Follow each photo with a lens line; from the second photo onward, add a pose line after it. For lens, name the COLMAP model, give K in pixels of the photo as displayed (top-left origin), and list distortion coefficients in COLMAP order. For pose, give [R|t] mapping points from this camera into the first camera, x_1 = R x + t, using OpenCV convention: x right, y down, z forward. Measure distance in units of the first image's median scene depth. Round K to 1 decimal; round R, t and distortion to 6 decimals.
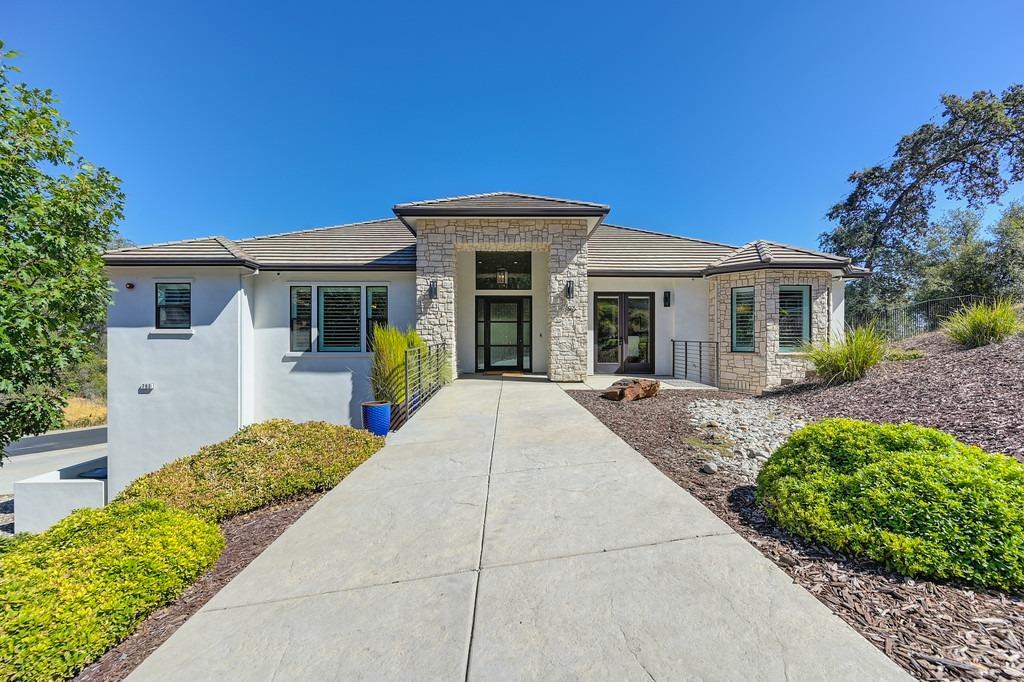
lens RADIAL K [[428.4, 0, 512.0], [0, 428.4, 341.0], [0, 0, 1]] dist [-0.001346, -0.000091]
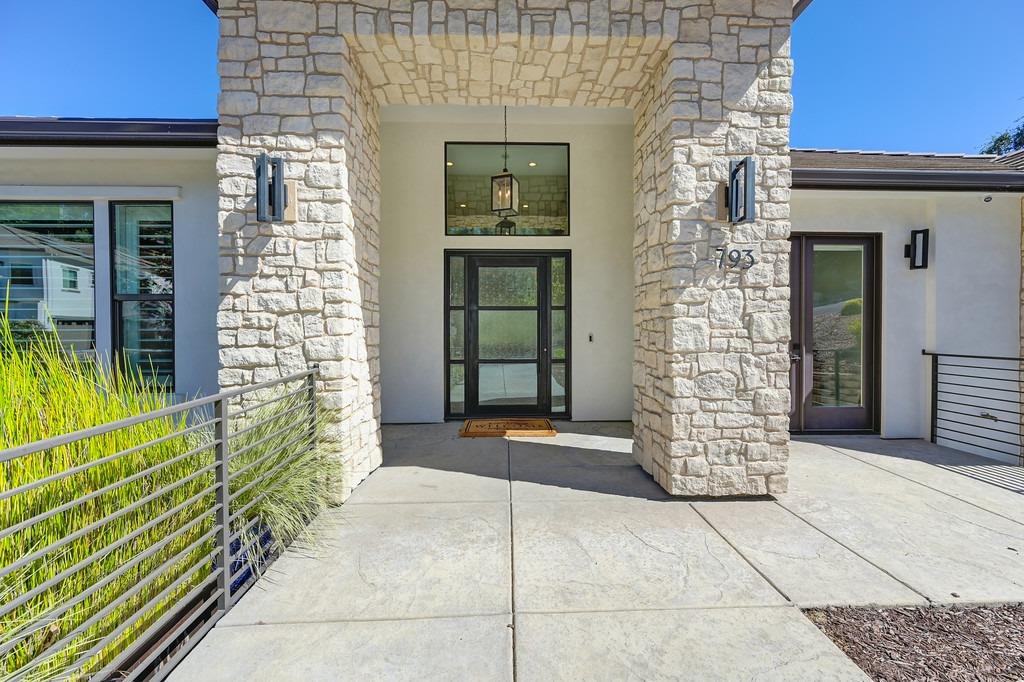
lens RADIAL K [[428.4, 0, 512.0], [0, 428.4, 341.0], [0, 0, 1]] dist [-0.001346, -0.000091]
pose [[0.999903, -0.002209, 0.013773, -0.026113], [0.001972, 0.999850, 0.017199, -0.022744], [-0.013809, -0.017170, 0.999757, 0.698004]]
